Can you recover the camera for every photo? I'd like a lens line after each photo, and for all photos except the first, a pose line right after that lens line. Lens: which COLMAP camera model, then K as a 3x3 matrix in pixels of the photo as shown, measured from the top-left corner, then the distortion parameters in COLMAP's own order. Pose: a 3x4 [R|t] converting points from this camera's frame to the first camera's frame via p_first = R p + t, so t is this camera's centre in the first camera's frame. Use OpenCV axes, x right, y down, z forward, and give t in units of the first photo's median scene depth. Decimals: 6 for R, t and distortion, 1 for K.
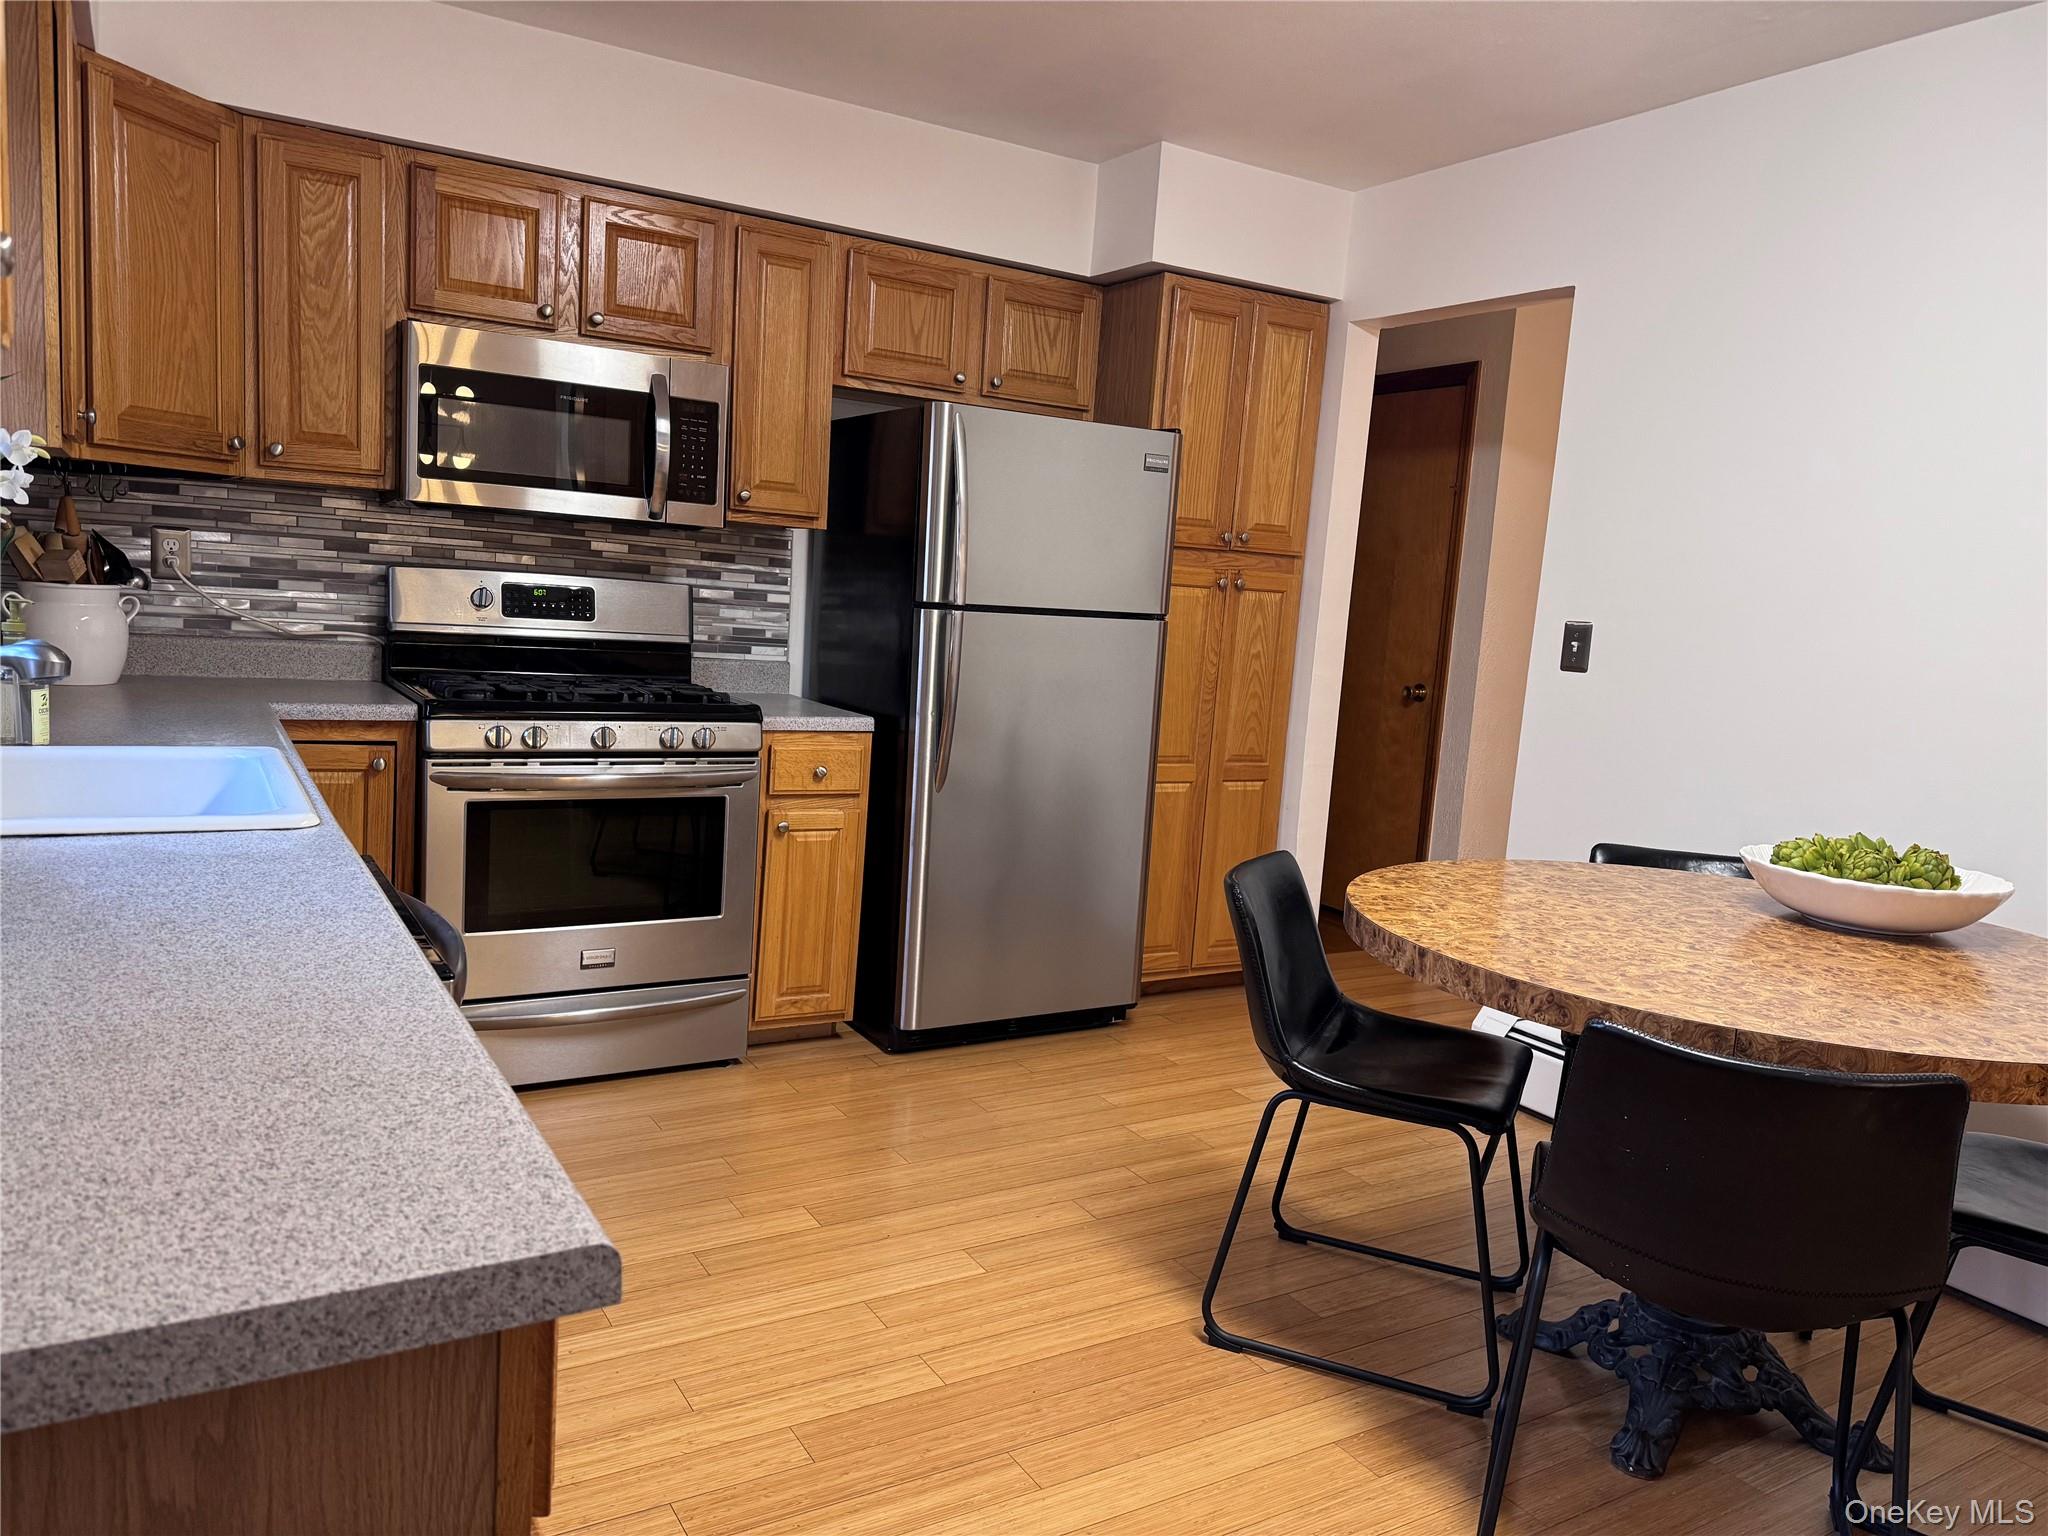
lens RADIAL K [[1429.2, 0, 1024.0], [0, 1429.2, 768.0], [0, 0, 1]] dist [0.107383, -0.154226]
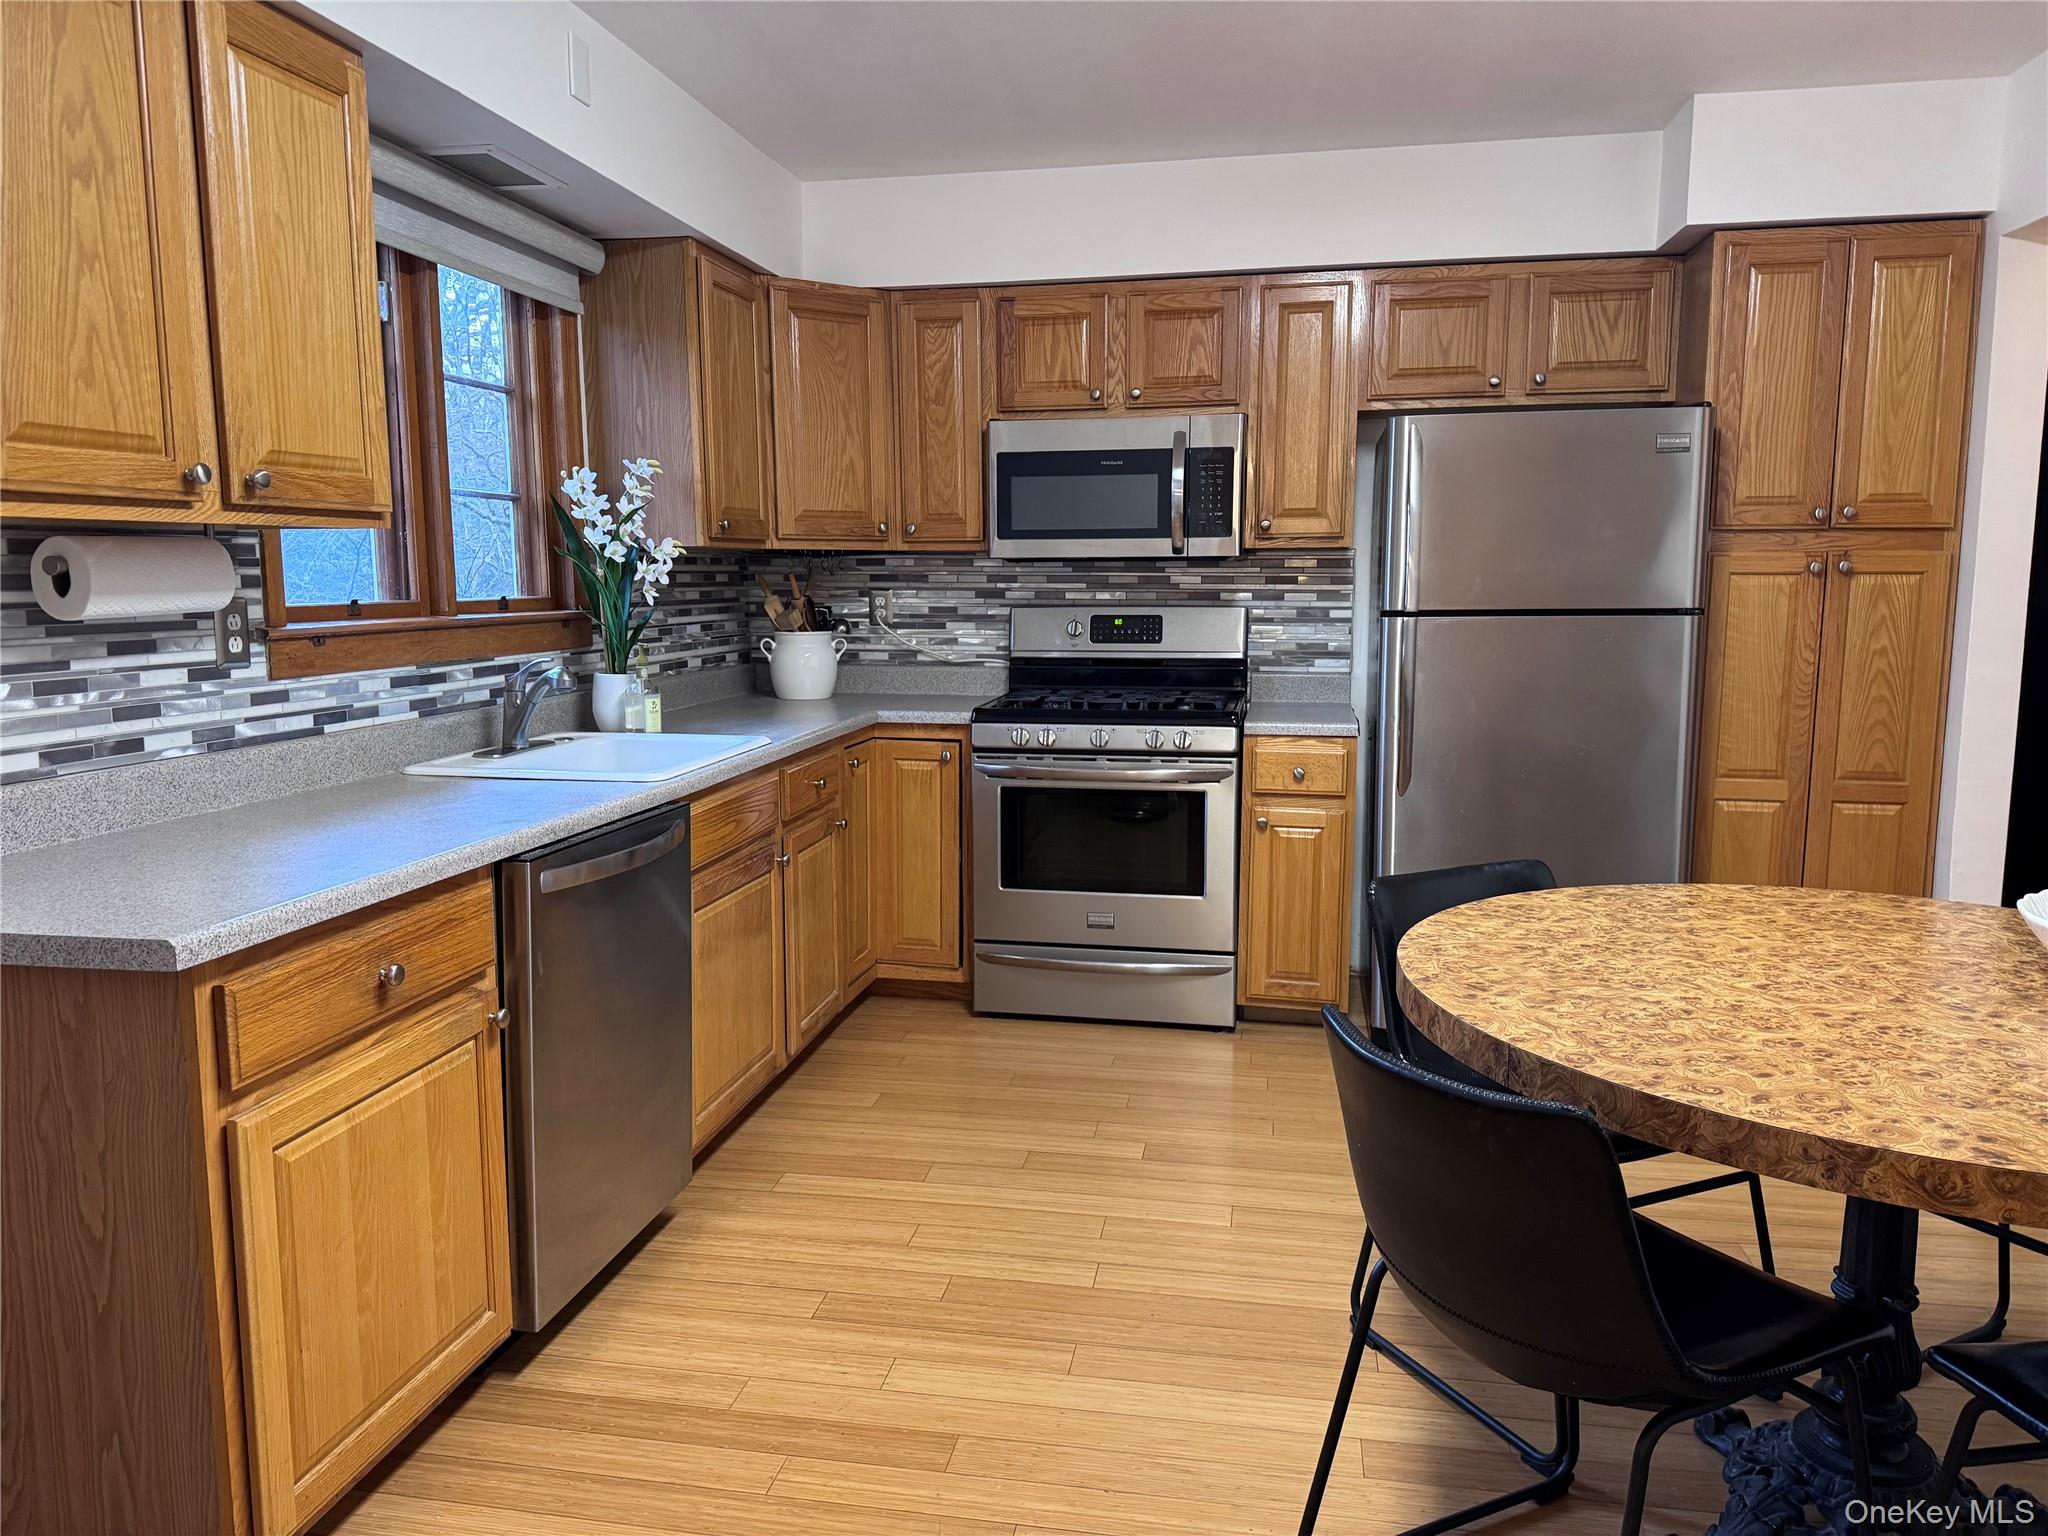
lens RADIAL K [[1432.7, 0, 1025.1], [0, 1432.7, 757.1], [0, 0, 1]] dist [0.087950, -0.155136]
pose [[0.739904, 0.015743, -0.672528, 0.431038], [-0.032168, 0.999410, -0.011996, 0.010112], [0.671943, 0.030510, 0.739974, 0.059211]]
